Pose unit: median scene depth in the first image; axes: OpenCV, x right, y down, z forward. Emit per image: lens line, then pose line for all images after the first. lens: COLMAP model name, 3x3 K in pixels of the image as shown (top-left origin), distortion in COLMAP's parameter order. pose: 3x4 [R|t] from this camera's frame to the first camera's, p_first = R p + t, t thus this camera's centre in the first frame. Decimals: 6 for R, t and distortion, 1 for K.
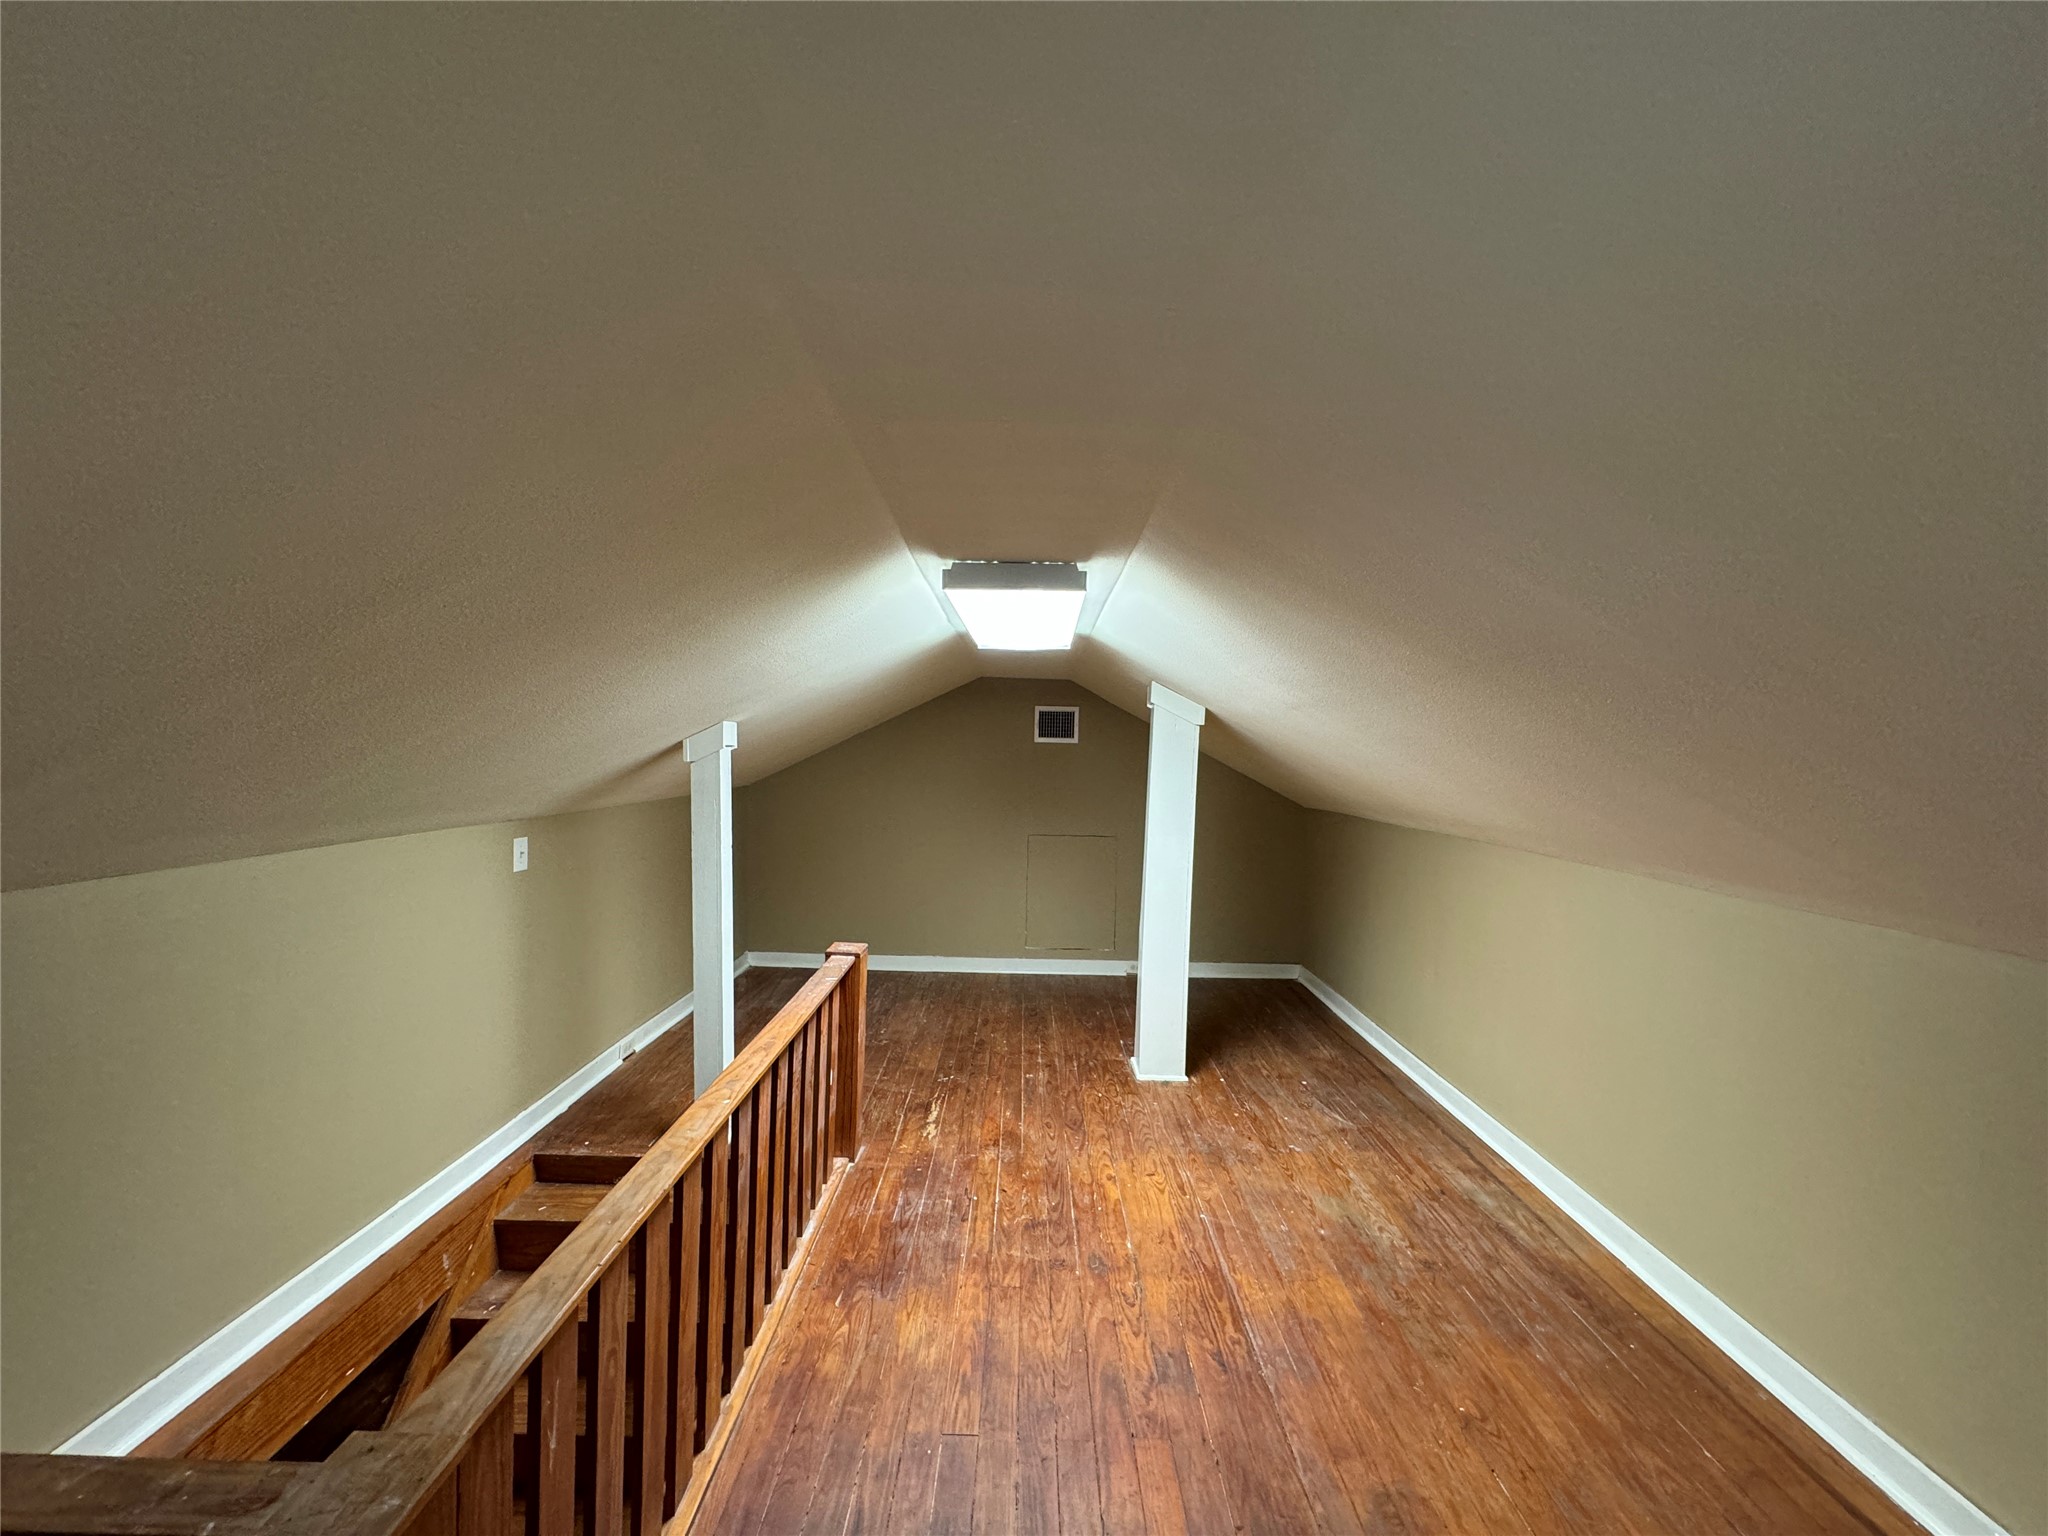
lens RADIAL K [[822.4, 0, 1025.3], [0, 822.4, 771.1], [0, 0, 1]] dist [-0.001434, 0.001056]
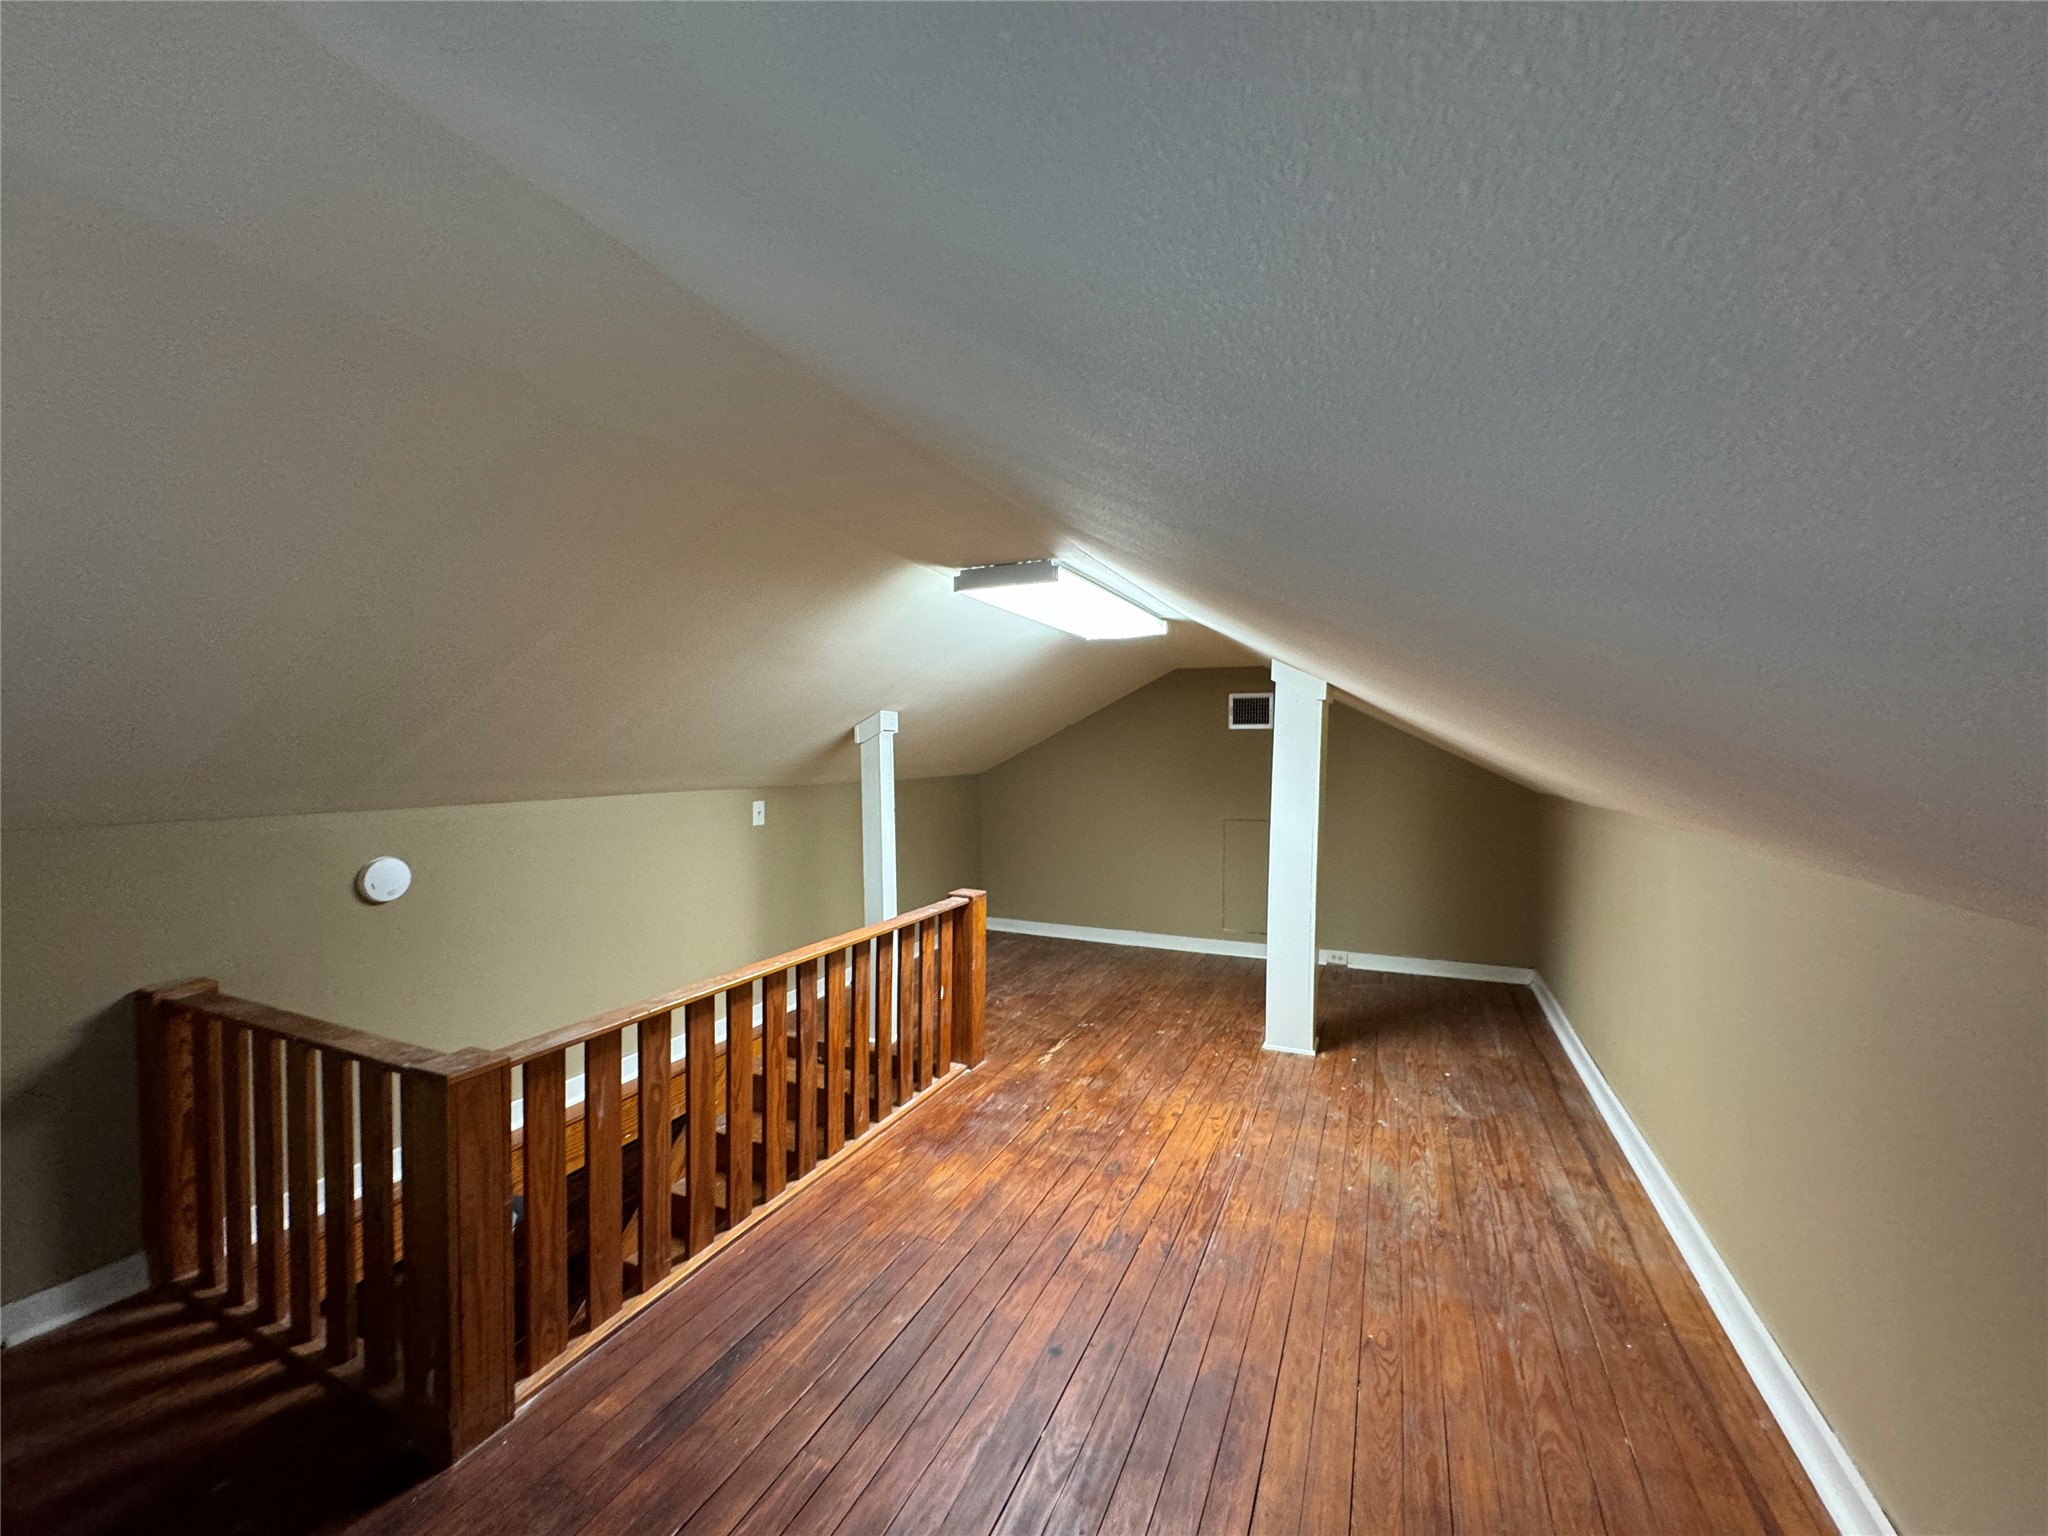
lens RADIAL K [[822.4, 0, 1016.5], [0, 822.4, 770.9], [0, 0, 1]] dist [-0.001434, 0.001056]
pose [[0.911792, -0.009219, -0.410550, 0.353590], [0.005818, 0.999938, -0.009532, 0.047161], [0.410612, 0.006303, 0.911788, -0.081289]]
